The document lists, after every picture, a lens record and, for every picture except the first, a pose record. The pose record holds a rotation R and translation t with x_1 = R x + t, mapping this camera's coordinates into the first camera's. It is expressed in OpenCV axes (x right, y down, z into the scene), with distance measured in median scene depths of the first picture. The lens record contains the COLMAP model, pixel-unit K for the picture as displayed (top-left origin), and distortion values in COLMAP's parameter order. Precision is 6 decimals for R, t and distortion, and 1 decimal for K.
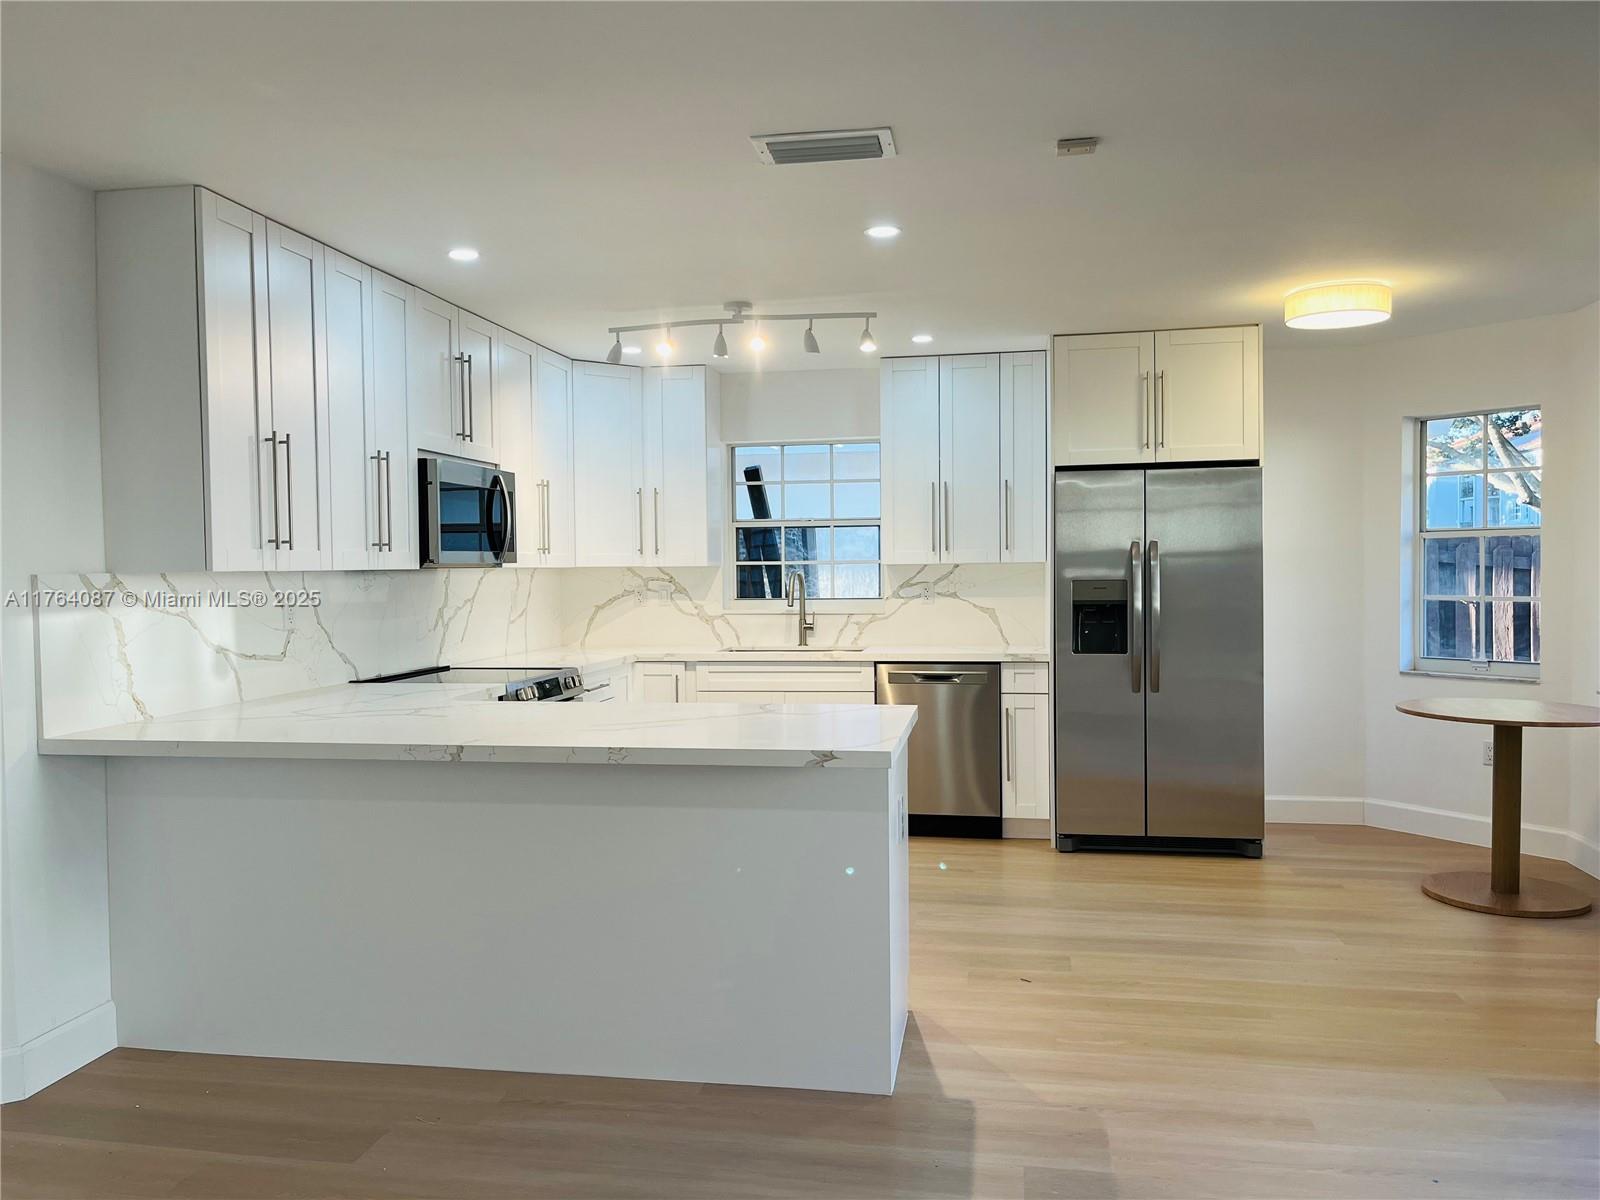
lens RADIAL K [[1210.7, 0, 795.7], [0, 1210.7, 600.0], [0, 0, 1]] dist [0.093804, -0.126840]
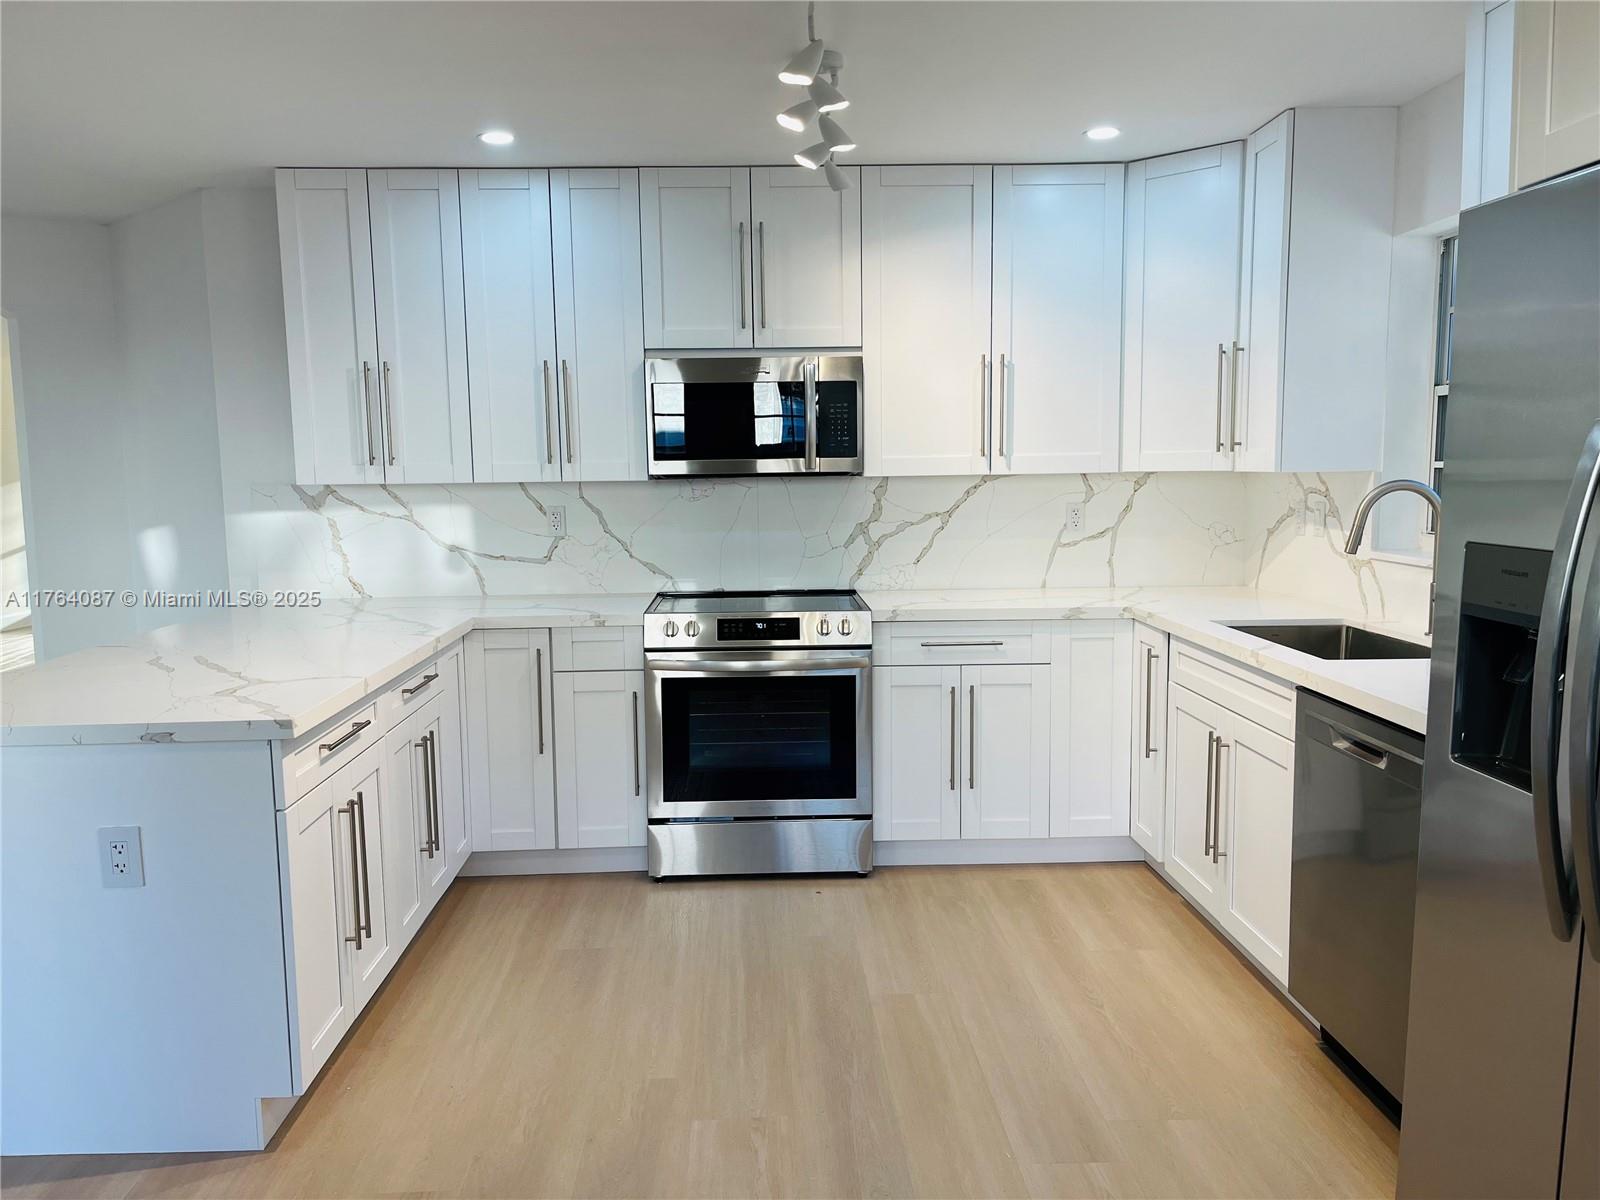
lens RADIAL K [[1210.7, 0, 795.7], [0, 1210.7, 600.0], [0, 0, 1]] dist [0.093804, -0.126840]
pose [[0.206282, 0.116923, -0.971482, 0.734797], [-0.016158, 0.993107, 0.116095, -0.051402], [0.978359, -0.008251, 0.206750, 1.070406]]
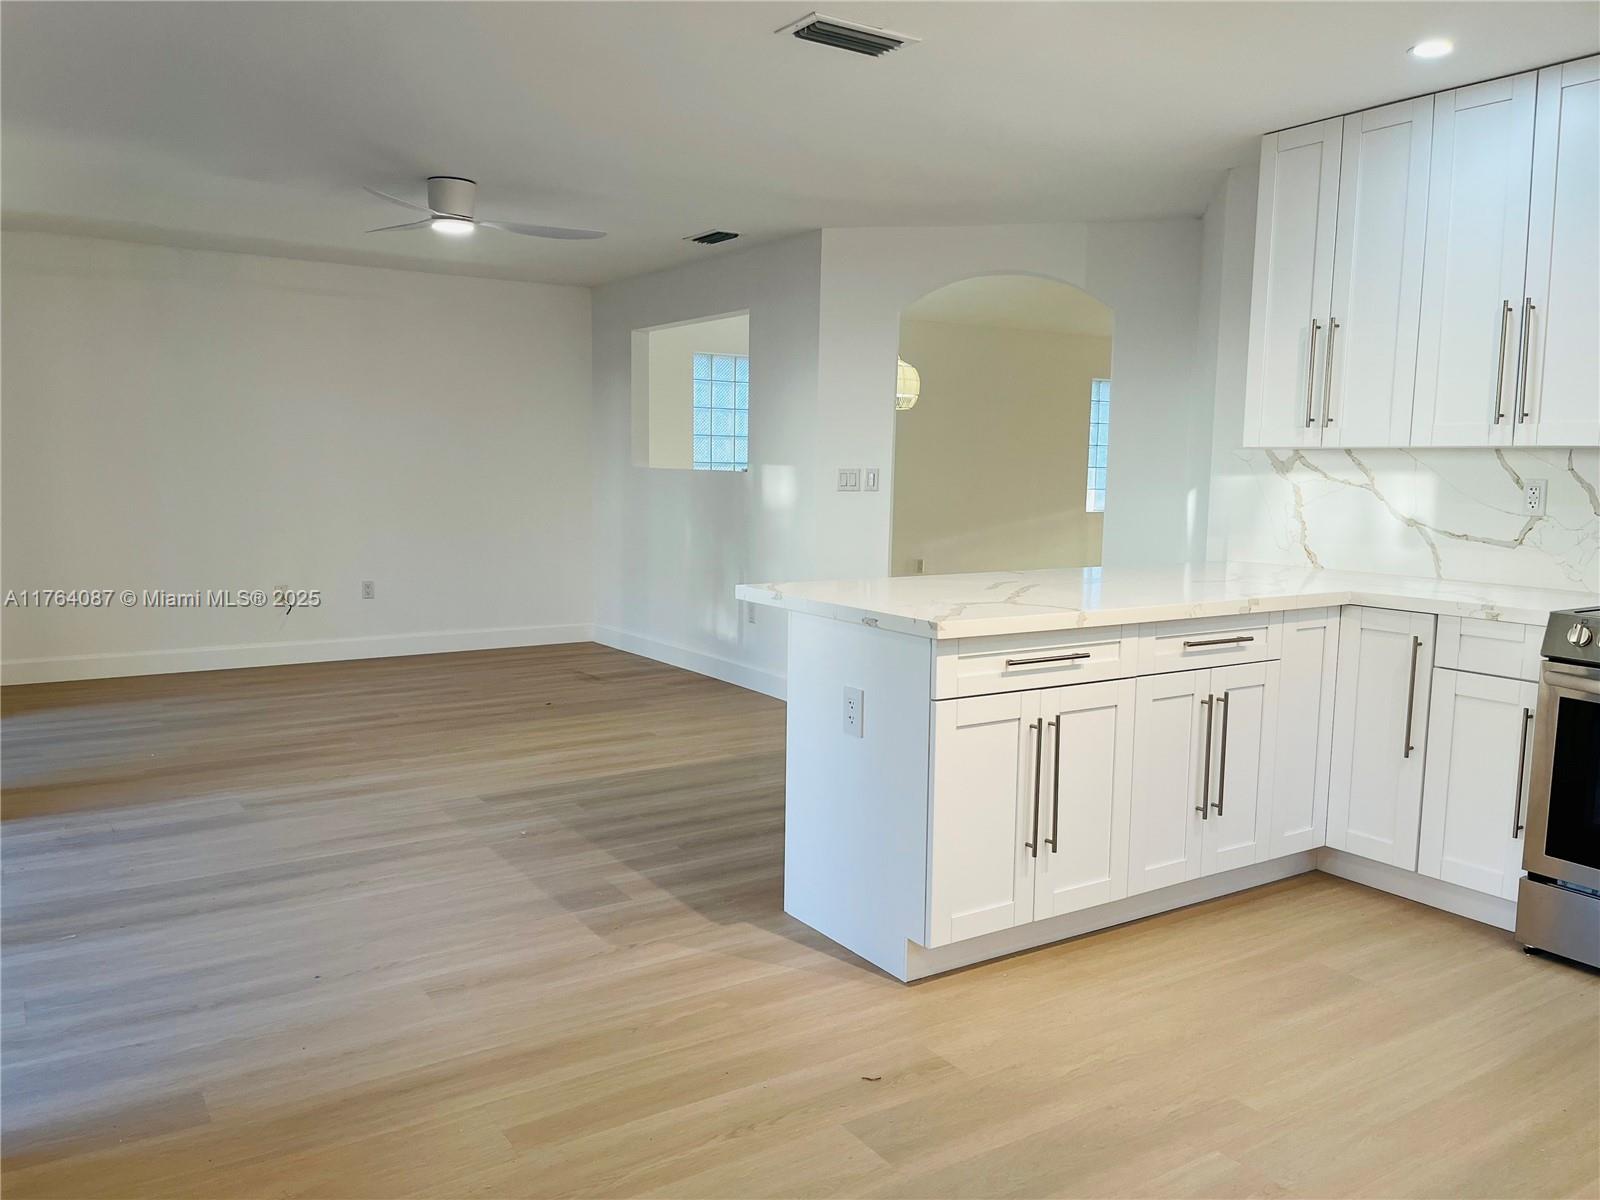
lens RADIAL K [[1210.7, 0, 795.7], [0, 1210.7, 600.0], [0, 0, 1]] dist [0.093804, -0.126840]
pose [[-0.730863, 0.074611, -0.678434, 0.632922], [-0.029224, 0.989675, 0.140322, -0.026440], [0.681898, 0.122382, -0.721136, 1.397599]]
